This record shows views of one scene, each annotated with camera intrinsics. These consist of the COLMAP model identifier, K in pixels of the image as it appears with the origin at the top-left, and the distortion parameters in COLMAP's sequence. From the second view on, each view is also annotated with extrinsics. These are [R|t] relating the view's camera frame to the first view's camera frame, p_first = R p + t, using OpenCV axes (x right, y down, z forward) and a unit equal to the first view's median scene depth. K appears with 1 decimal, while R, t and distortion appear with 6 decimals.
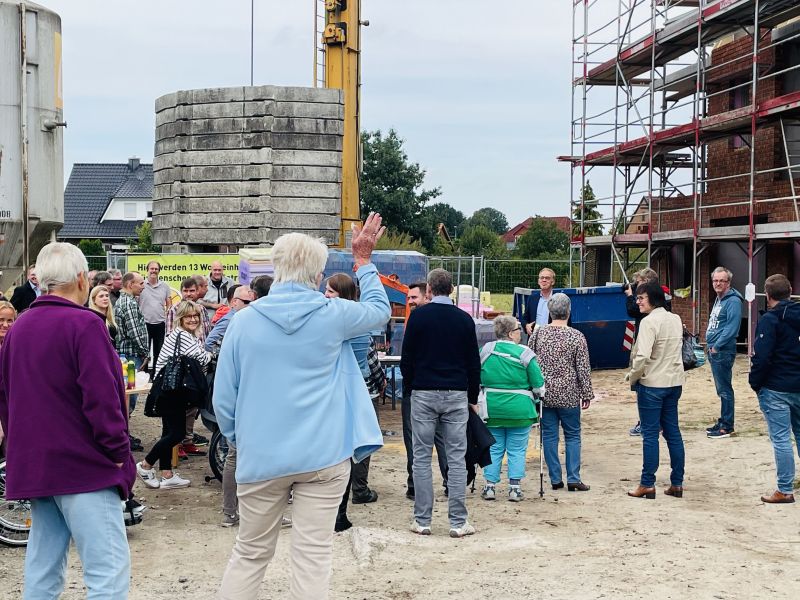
lens RADIAL K [[1338.7, 0, 400.0], [0, 1338.7, 300.0], [0, 0, 1]] dist [-0.031391, -0.048893]
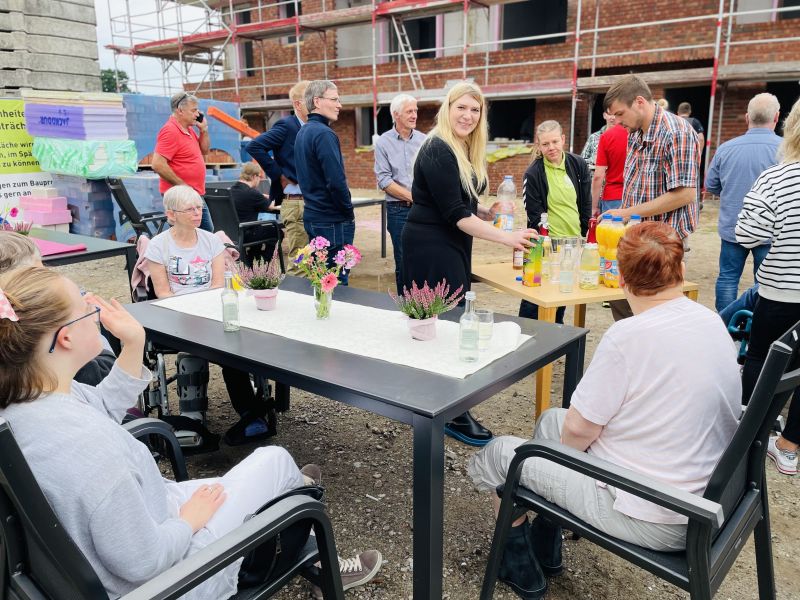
lens RADIAL K [[612.3, 0, 417.6], [0, 612.3, 297.1], [0, 0, 1]] dist [0.033787, -0.063867]
pose [[0.678317, -0.190523, 0.709639, -0.211396], [0.030679, 0.972299, 0.231717, 0.006358], [-0.734129, -0.135406, 0.665372, 0.448870]]
